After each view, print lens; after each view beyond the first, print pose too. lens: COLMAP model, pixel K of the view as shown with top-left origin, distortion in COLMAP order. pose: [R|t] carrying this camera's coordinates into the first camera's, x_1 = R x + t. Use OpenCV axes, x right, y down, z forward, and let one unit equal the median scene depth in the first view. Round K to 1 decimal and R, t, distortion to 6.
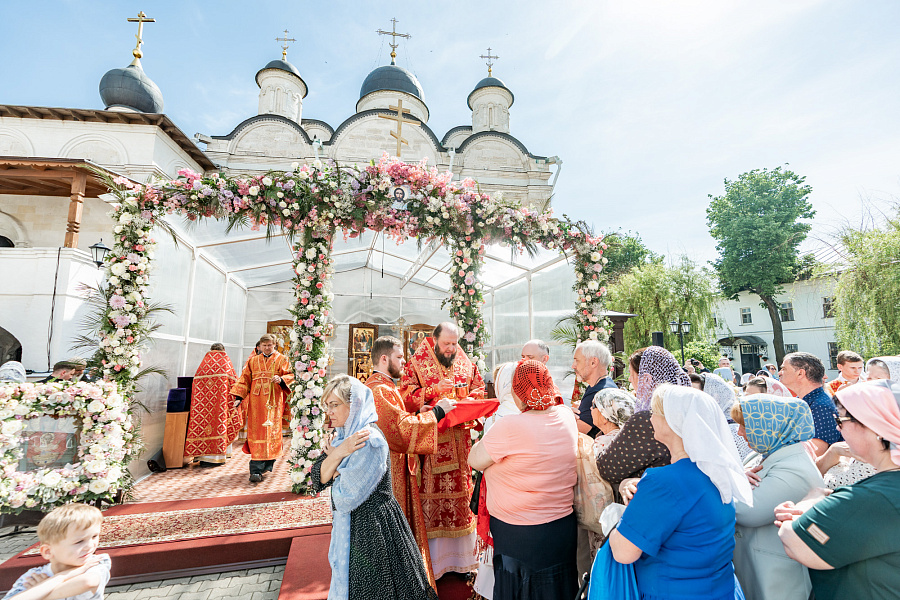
lens RADIAL K [[401.1, 0, 450.0], [0, 401.1, 300.0], [0, 0, 1]] dist [0.000337, 0.000392]
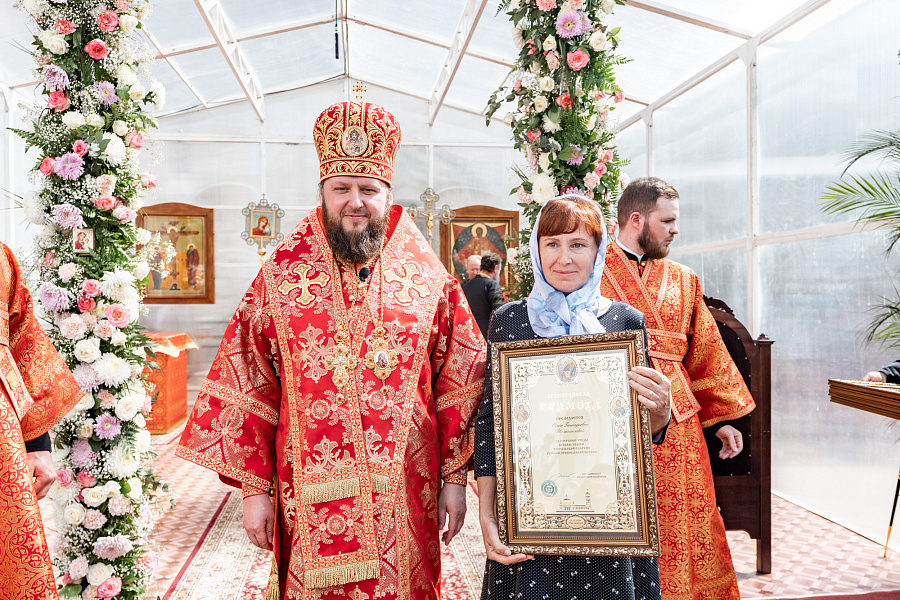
lens RADIAL K [[773.0, 0, 450.0], [0, 773.0, 300.0], [0, 0, 1]] dist [0.009139, 0.008320]
pose [[0.989892, -0.012856, -0.141238, 0.036744], [0.034862, 0.987383, 0.154464, 0.067746], [0.137470, -0.157827, 0.977851, 0.352764]]
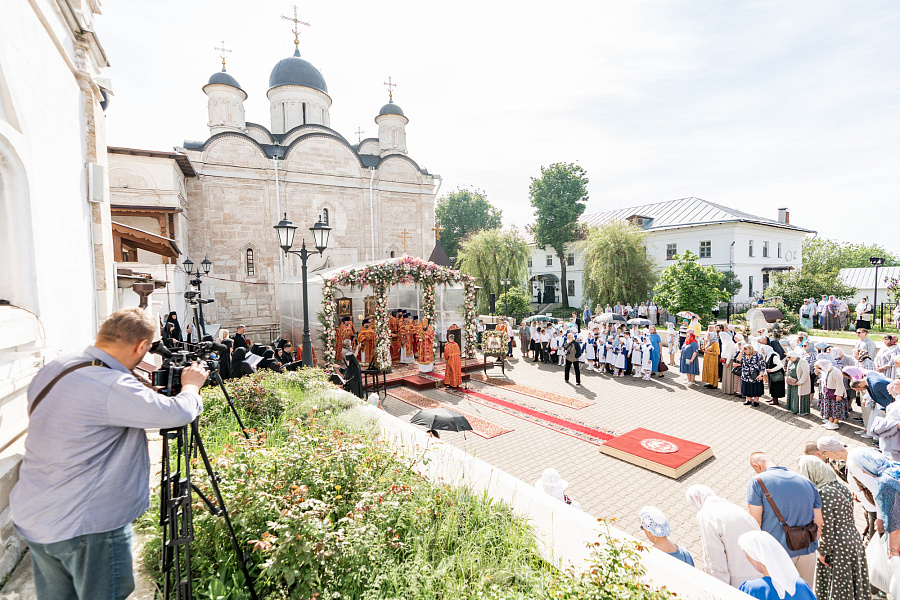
lens RADIAL K [[401.1, 0, 450.0], [0, 401.1, 300.0], [0, 0, 1]] dist [0.000337, 0.000392]
pose [[0.935039, -0.043192, 0.351904, -0.815006], [-0.024906, 0.982098, 0.186717, -0.561726], [-0.353669, -0.183353, 0.917224, -1.624302]]
